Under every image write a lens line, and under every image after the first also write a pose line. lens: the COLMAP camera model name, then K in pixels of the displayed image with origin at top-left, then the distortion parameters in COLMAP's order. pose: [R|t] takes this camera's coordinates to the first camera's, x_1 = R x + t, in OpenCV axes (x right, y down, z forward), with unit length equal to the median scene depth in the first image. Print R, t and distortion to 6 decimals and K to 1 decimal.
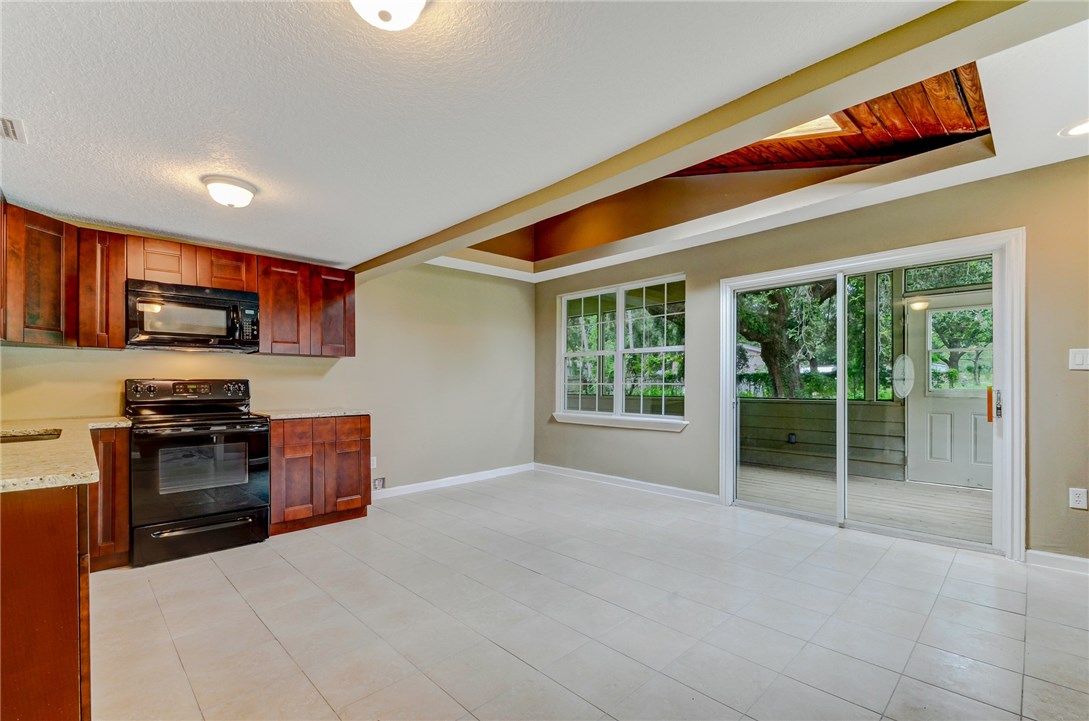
lens RADIAL K [[479.8, 0, 536.1], [0, 479.8, 381.1], [0, 0, 1]] dist [0.017898, -0.008772]
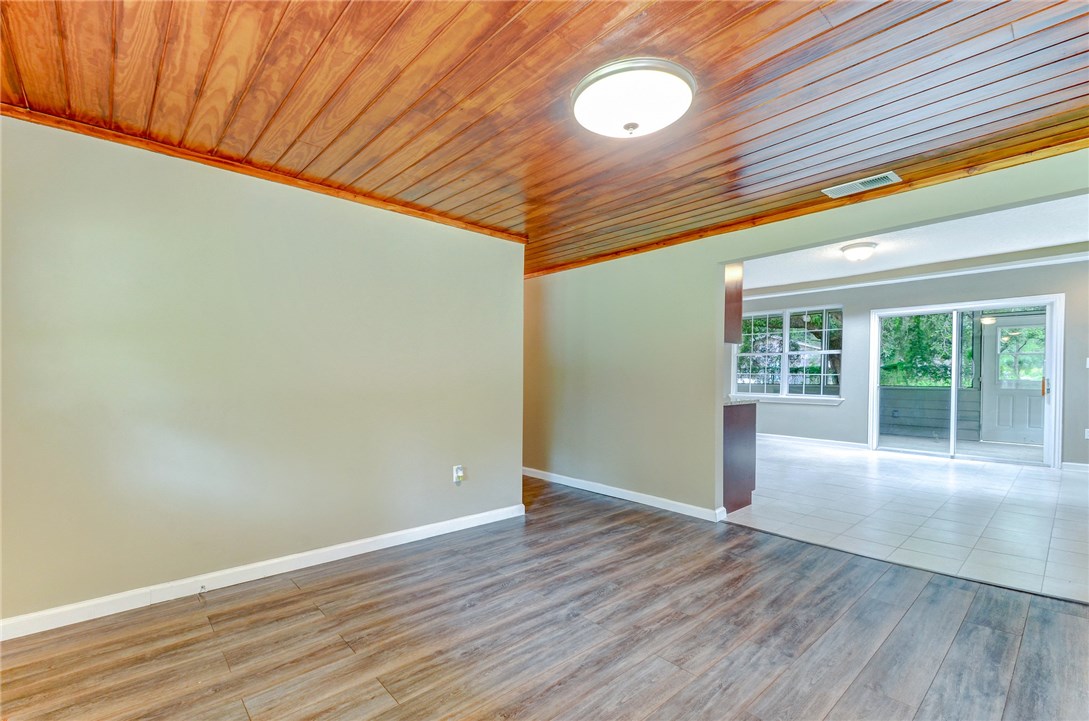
lens RADIAL K [[479.8, 0, 539.9], [0, 479.8, 377.1], [0, 0, 1]] dist [0.017898, -0.008772]
pose [[0.999175, 0.008932, -0.039612, -0.609587], [-0.008537, 0.999912, 0.010120, 0.005713], [0.039699, -0.009774, 0.999164, -0.617657]]
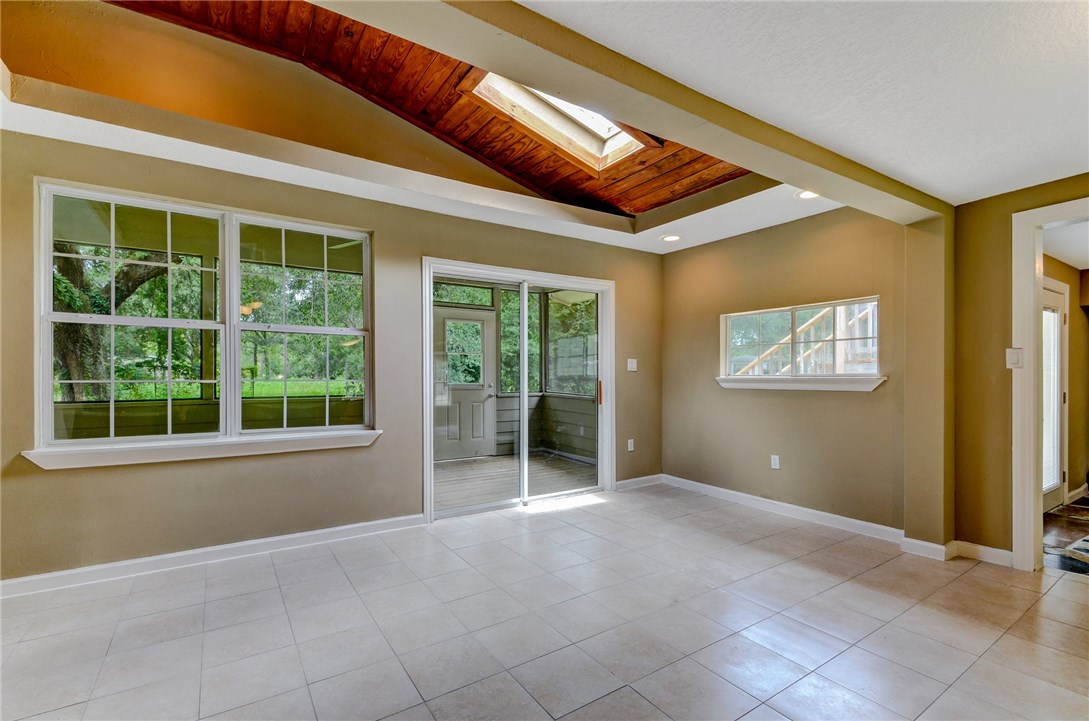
lens RADIAL K [[479.8, 0, 531.6], [0, 479.8, 378.6], [0, 0, 1]] dist [0.017898, -0.008772]
pose [[0.191095, -0.003366, 0.981566, -0.376763], [-0.003483, 0.999985, 0.004108, -0.002166], [-0.981565, -0.004204, 0.191081, 0.605155]]
